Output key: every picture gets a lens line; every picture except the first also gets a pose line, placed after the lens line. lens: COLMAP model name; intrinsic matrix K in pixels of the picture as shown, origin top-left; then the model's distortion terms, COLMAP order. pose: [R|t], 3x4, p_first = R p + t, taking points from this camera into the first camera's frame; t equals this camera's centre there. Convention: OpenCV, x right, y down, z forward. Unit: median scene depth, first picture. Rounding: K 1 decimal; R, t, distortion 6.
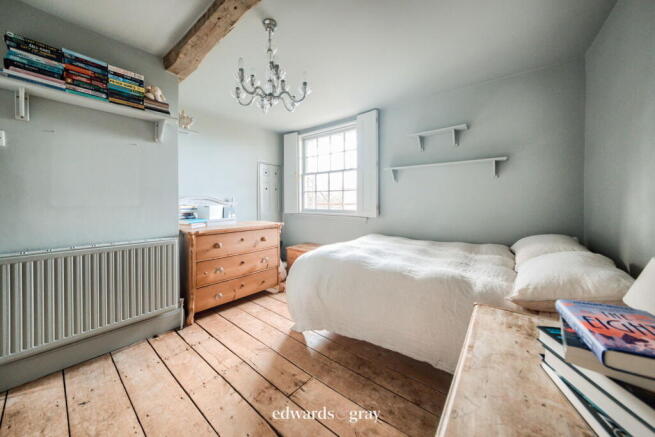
lens RADIAL K [[238.8, 0, 327.4], [0, 238.8, 201.3], [0, 0, 1]] dist [-0.000220, -0.000011]
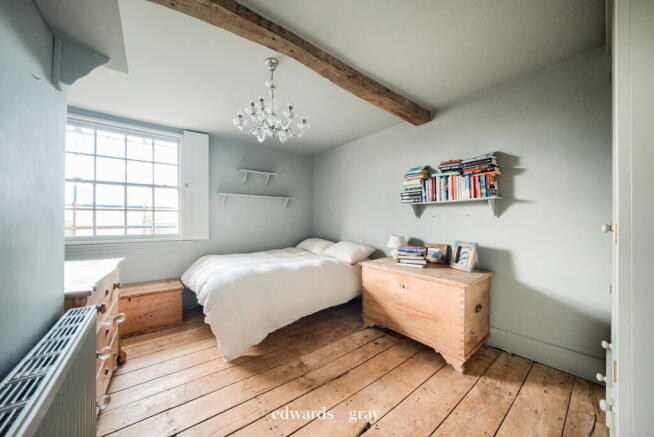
lens RADIAL K [[223.4, 0, 327.0], [0, 223.4, 218.5], [0, 0, 1]] dist [-0.000064, 0.000002]
pose [[0.211958, 0.008643, 0.977240, -0.563648], [0.006799, 0.999924, -0.010318, -0.005602], [-0.977255, 0.008831, 0.211883, 0.267555]]
